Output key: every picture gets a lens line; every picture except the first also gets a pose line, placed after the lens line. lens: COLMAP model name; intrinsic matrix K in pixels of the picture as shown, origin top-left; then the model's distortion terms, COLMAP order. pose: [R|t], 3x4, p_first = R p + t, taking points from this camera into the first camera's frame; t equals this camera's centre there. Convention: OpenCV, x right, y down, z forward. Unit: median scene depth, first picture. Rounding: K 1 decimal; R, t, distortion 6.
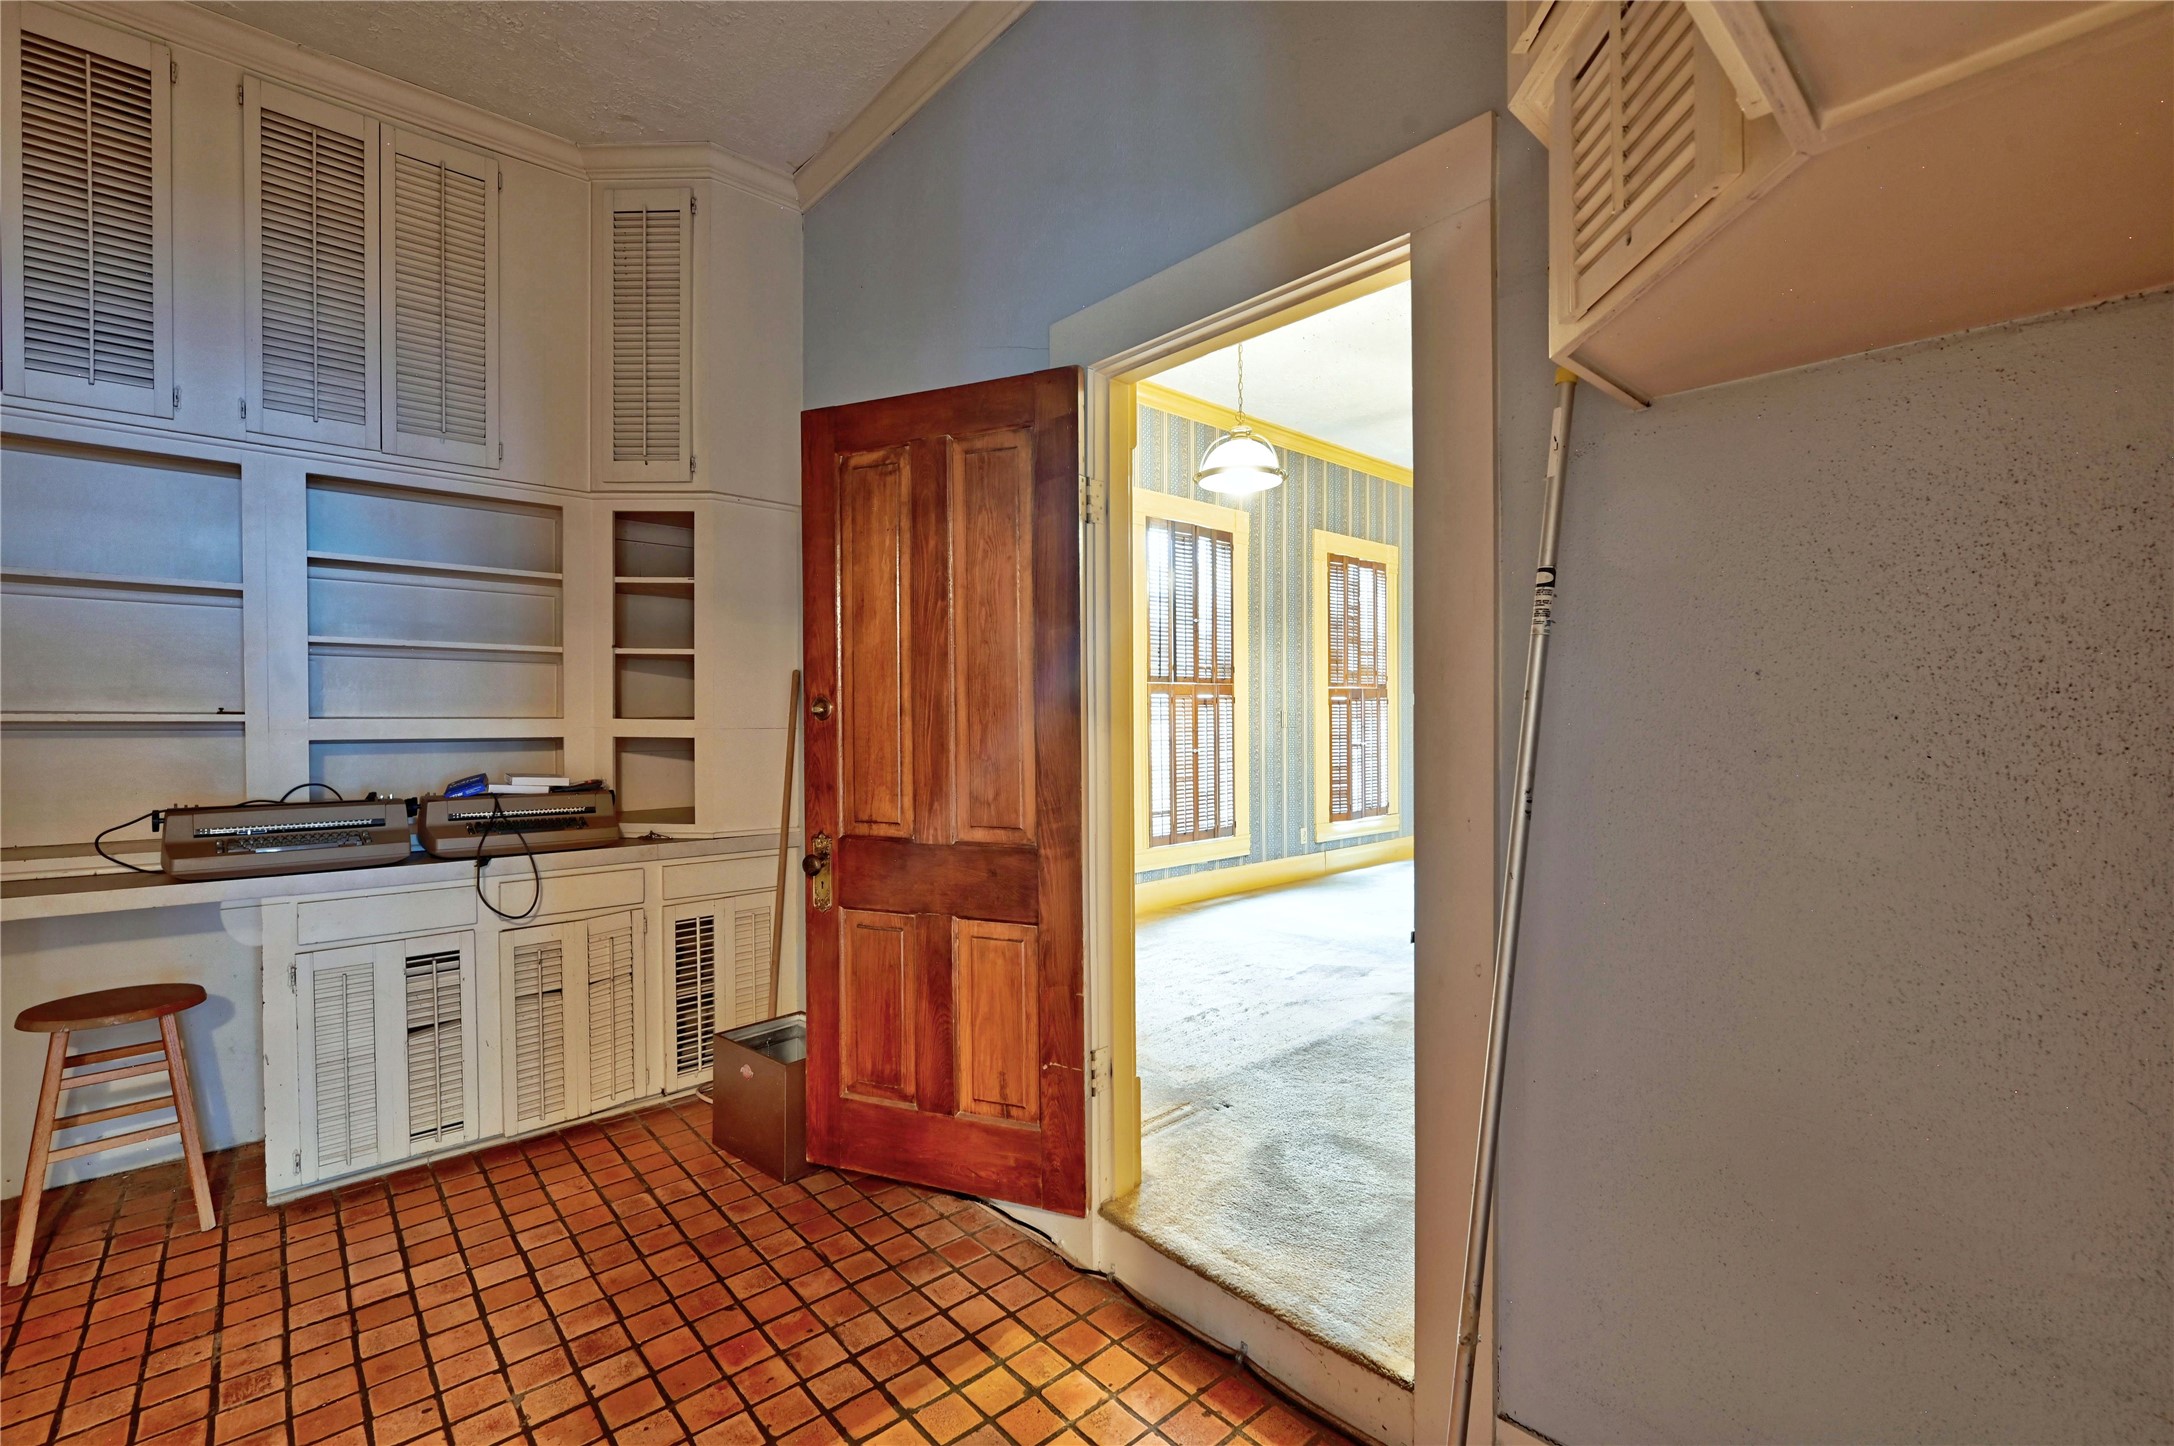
lens RADIAL K [[931.1, 0, 1083.9], [0, 931.1, 725.1], [0, 0, 1]] dist [-0.001065, -0.000711]
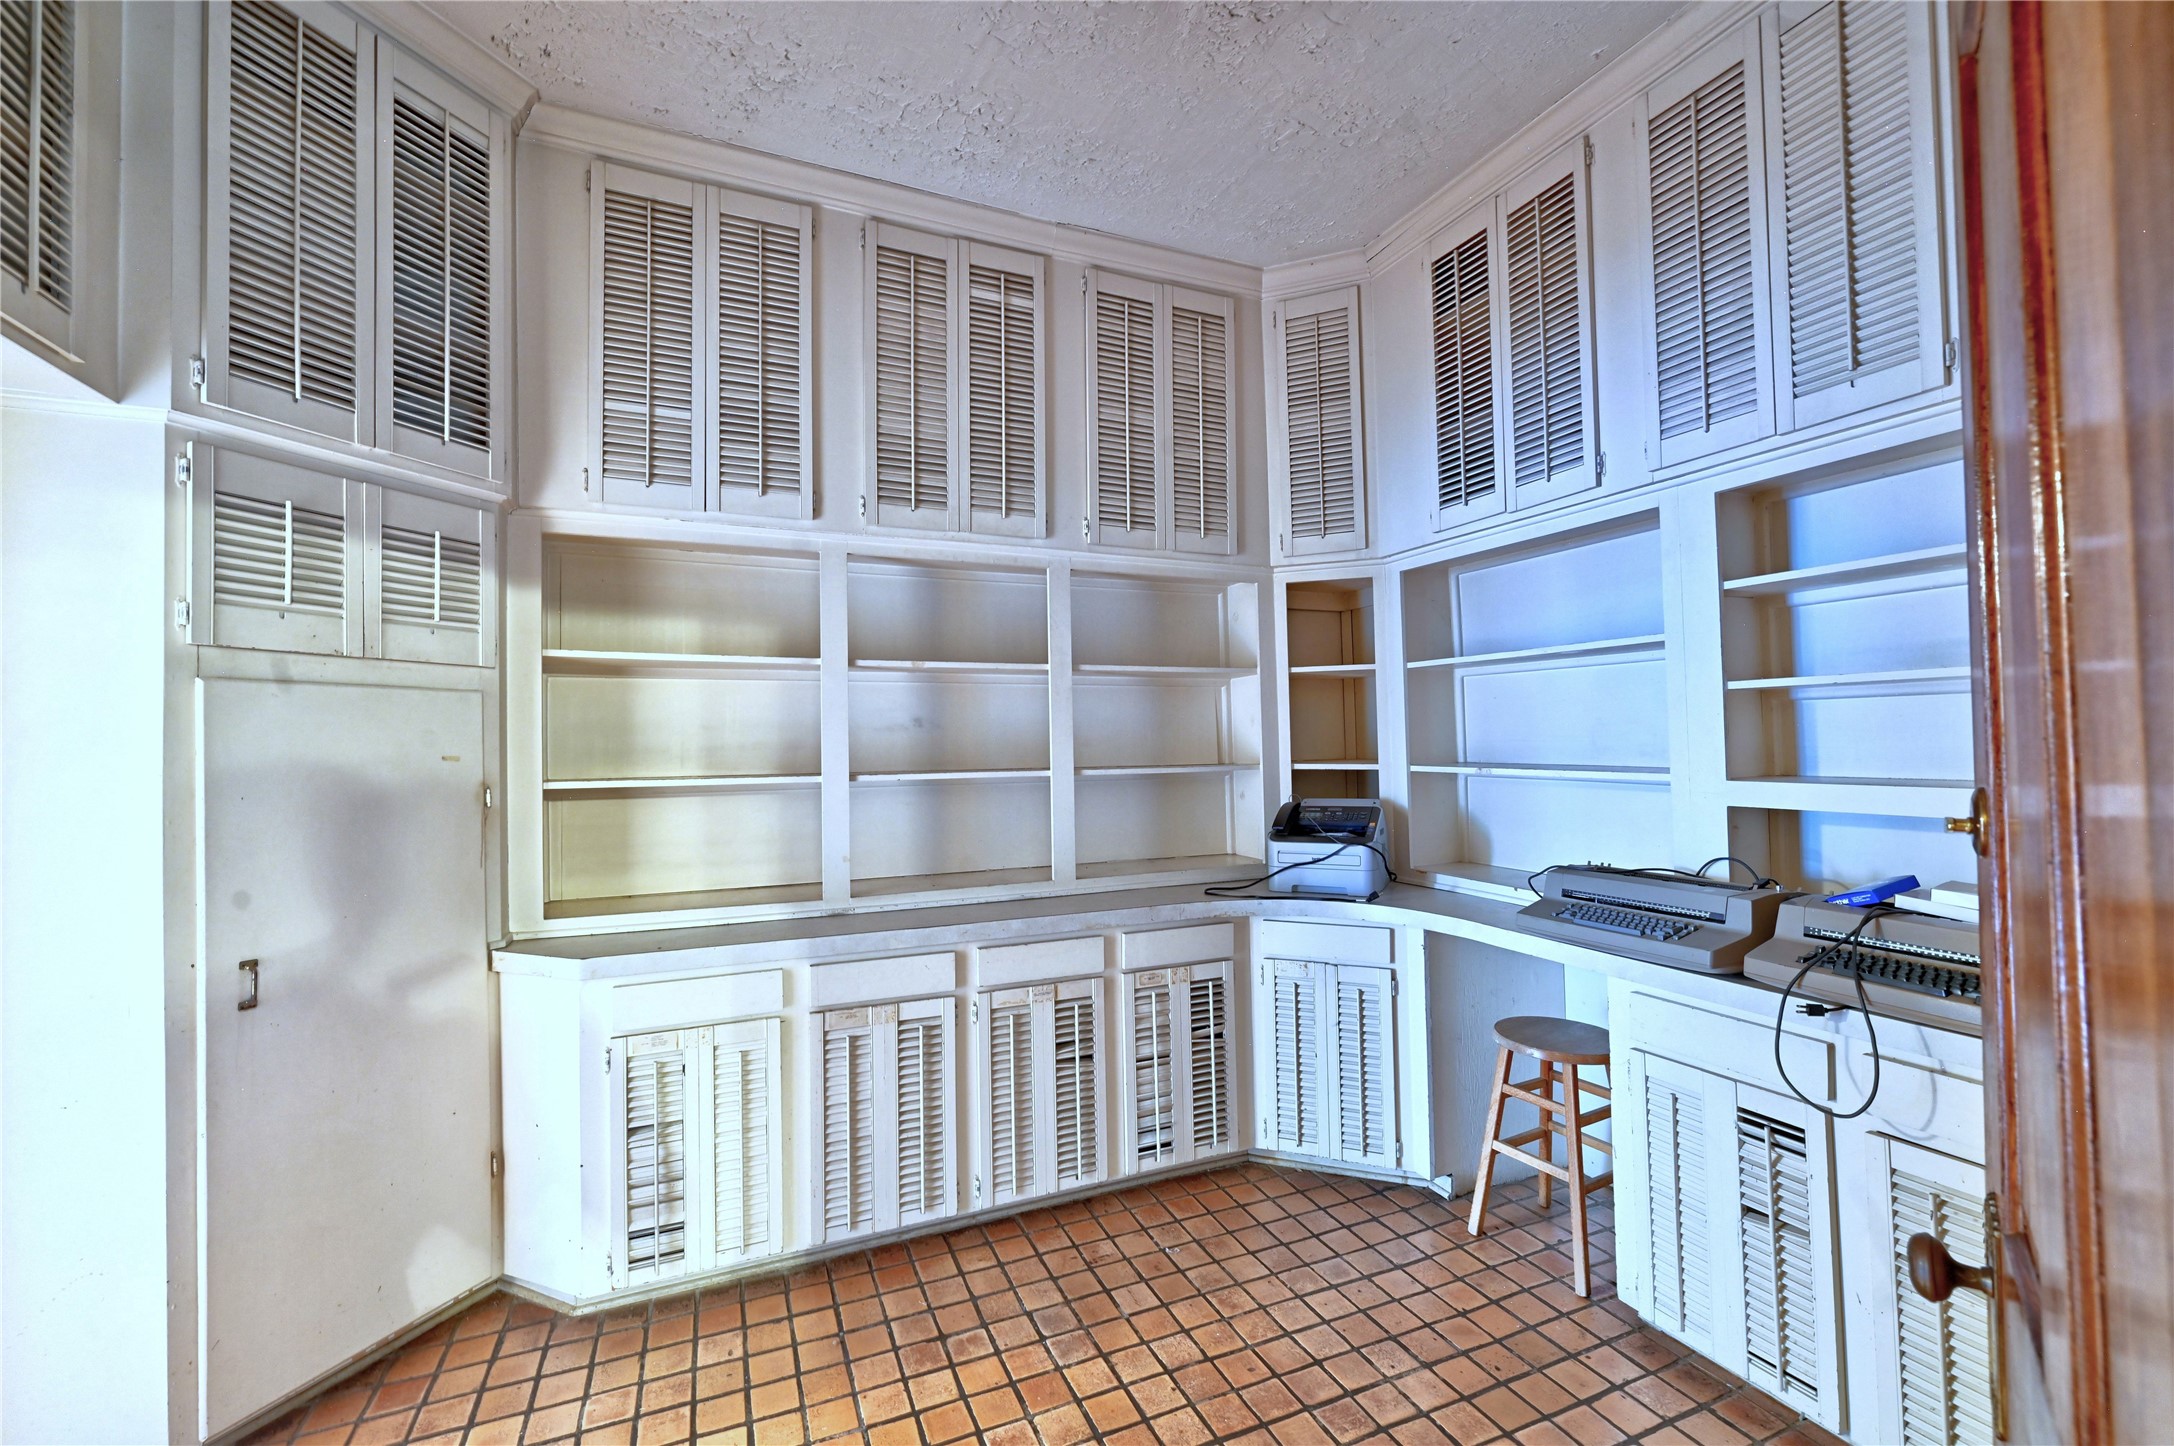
lens RADIAL K [[890.3, 0, 1095.3], [0, 890.3, 724.4], [0, 0, 1]] dist [-0.000130, -0.000248]
pose [[-0.316478, -0.017698, -0.948435, 0.120551], [-0.000440, 0.999829, -0.018510, -0.044449], [0.948600, -0.005441, -0.316431, 0.738114]]
